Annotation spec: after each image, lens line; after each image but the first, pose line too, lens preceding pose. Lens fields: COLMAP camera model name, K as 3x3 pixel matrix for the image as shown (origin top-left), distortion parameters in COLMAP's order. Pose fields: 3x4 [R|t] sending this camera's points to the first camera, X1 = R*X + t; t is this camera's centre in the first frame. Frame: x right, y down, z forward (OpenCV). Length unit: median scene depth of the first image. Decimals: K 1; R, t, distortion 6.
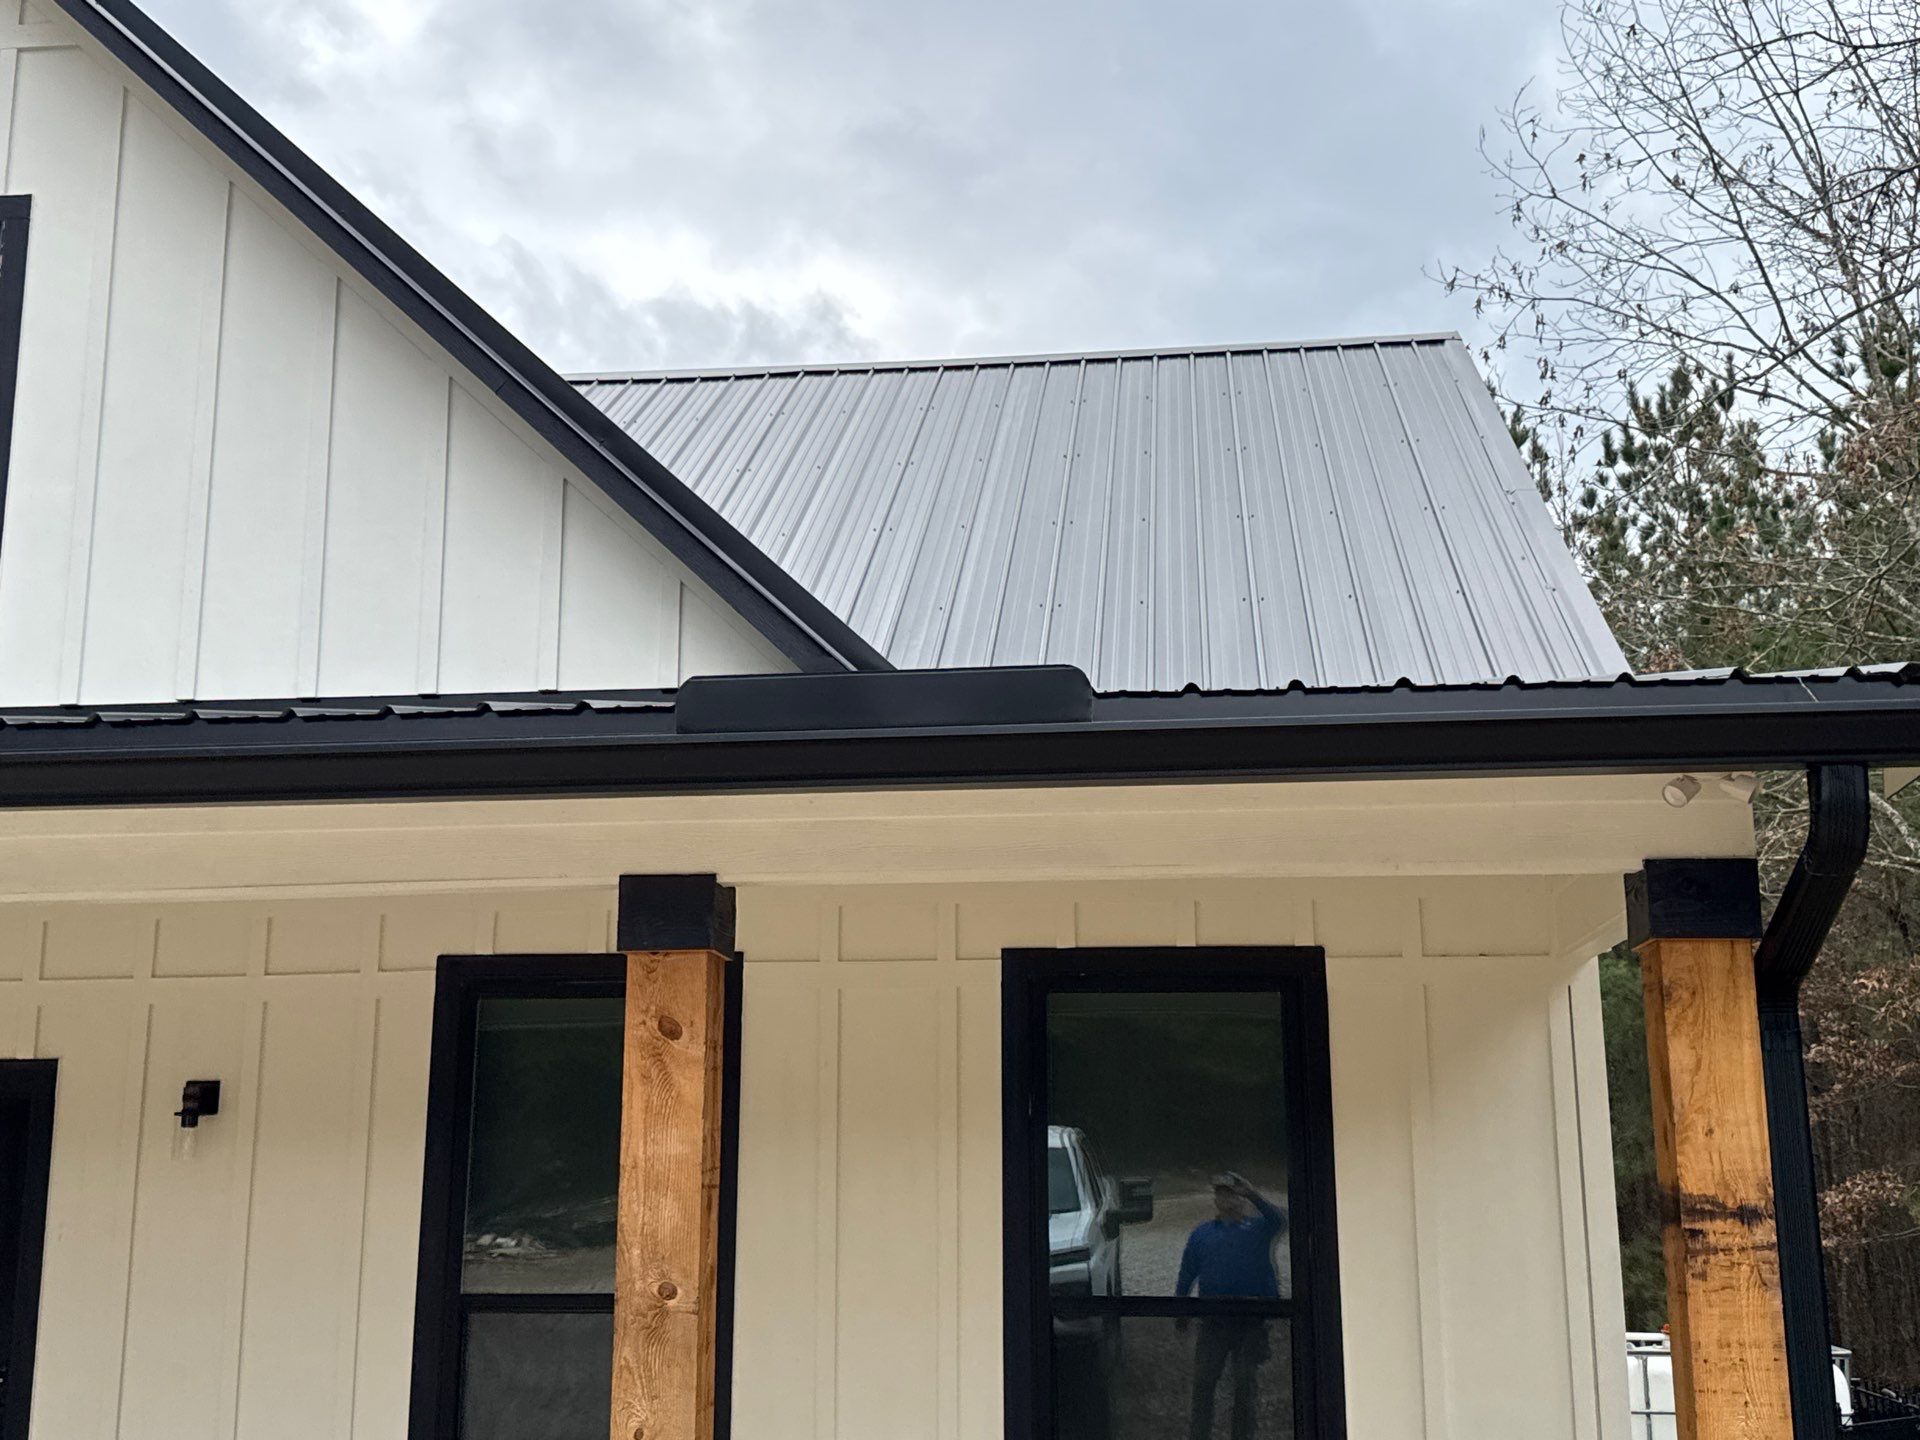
lens RADIAL K [[2238.3, 0, 960.0], [0, 2238.3, 720.0], [0, 0, 1]] dist [0.120965, 0.001001]
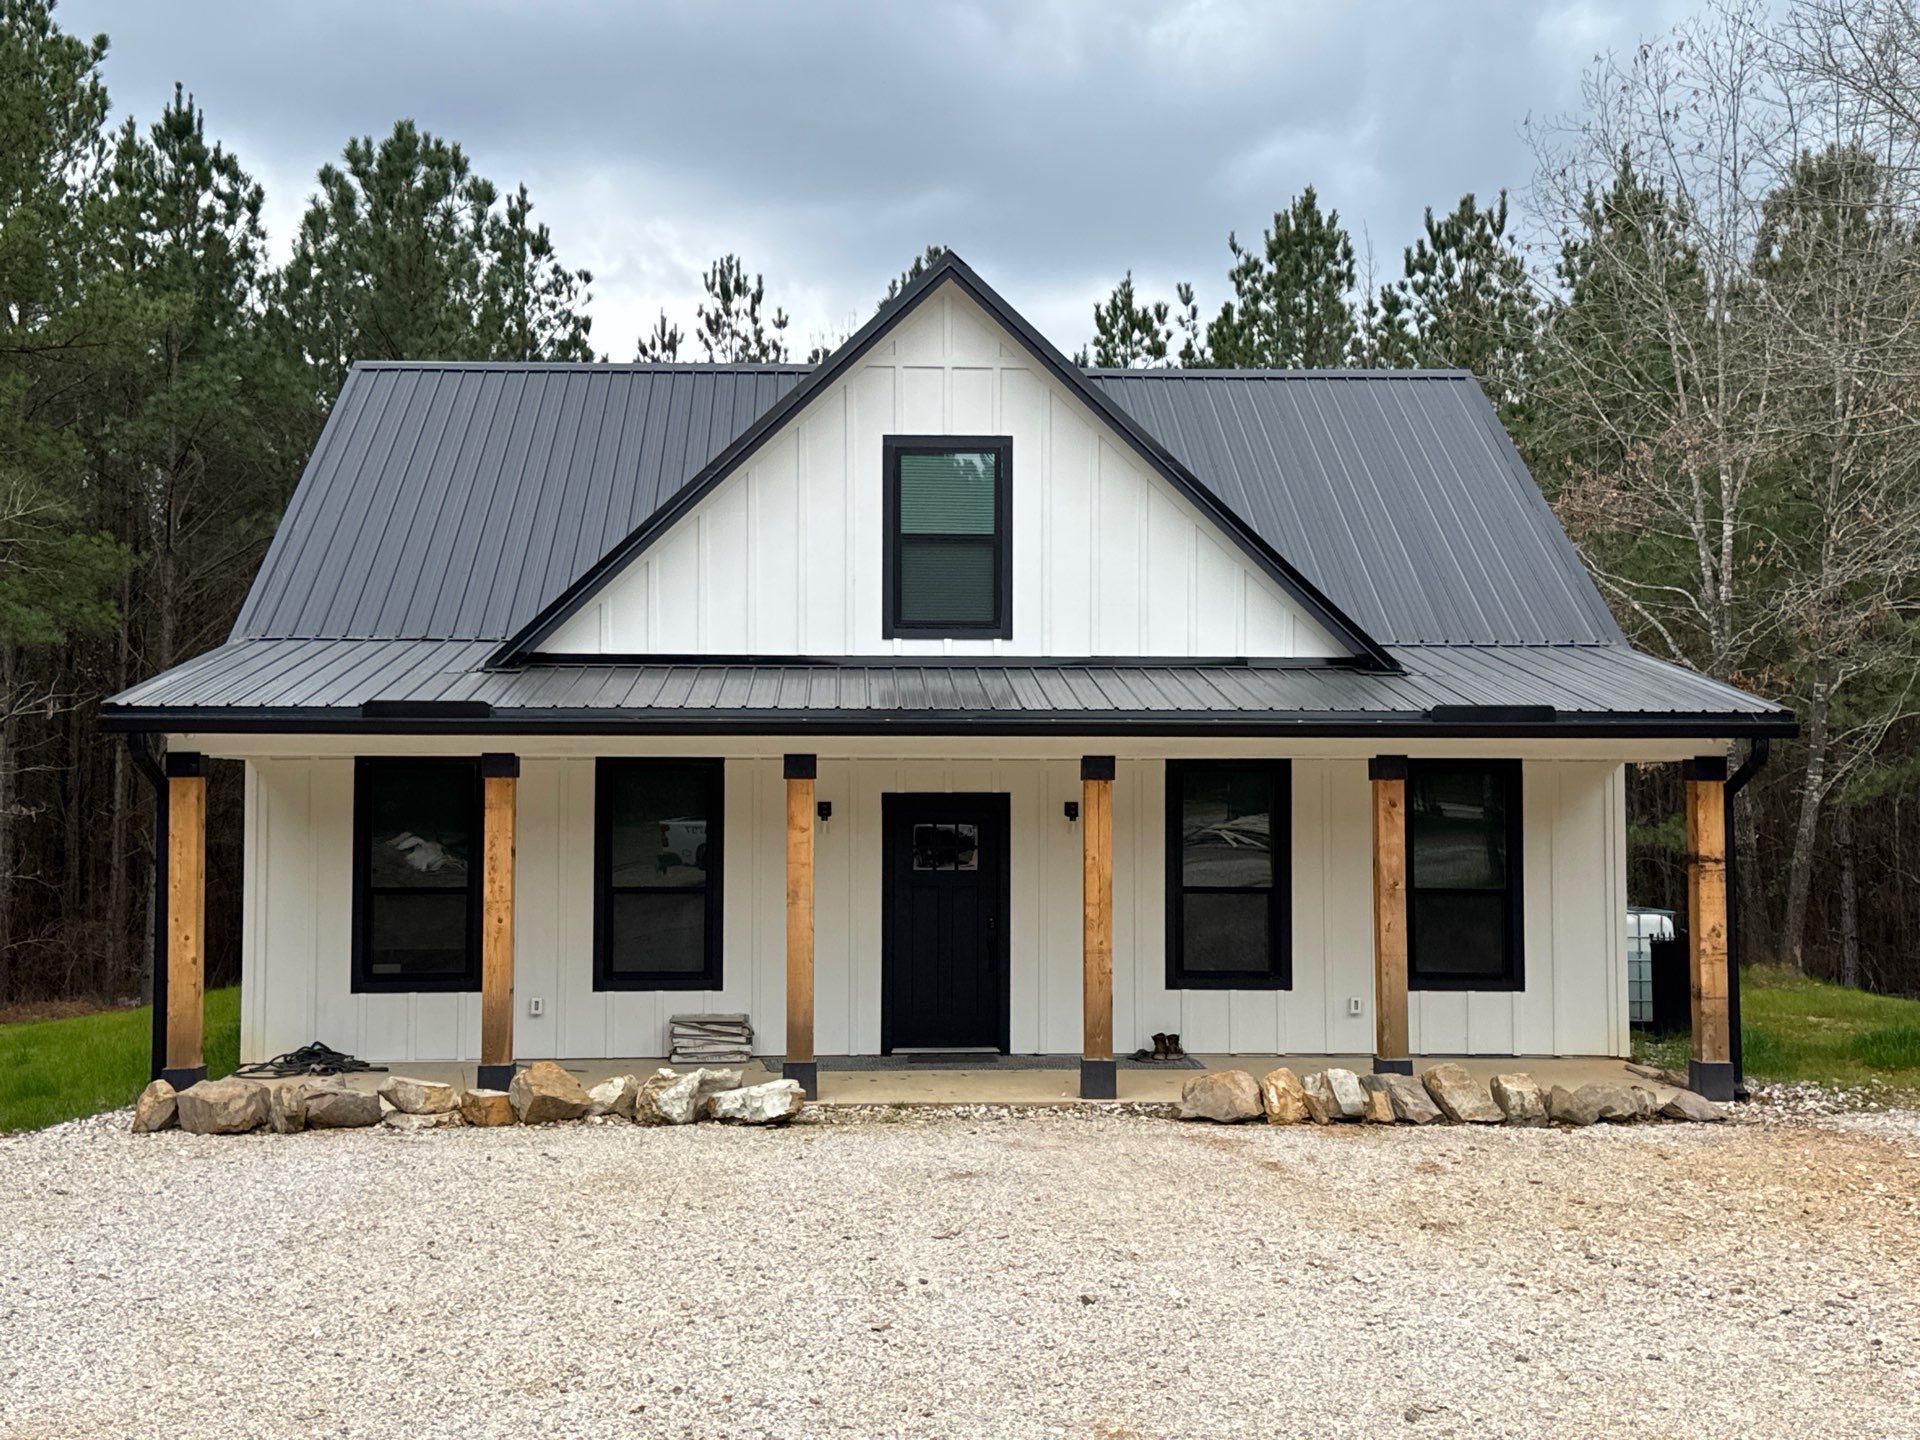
lens RADIAL K [[2238.3, 0, 960.0], [0, 2238.3, 720.0], [0, 0, 1]] dist [0.120965, 0.001001]
pose [[0.988280, 0.010137, 0.152314, -0.811566], [-0.035094, 0.986155, 0.162068, -0.315008], [-0.148562, -0.165514, 0.974953, -1.323087]]
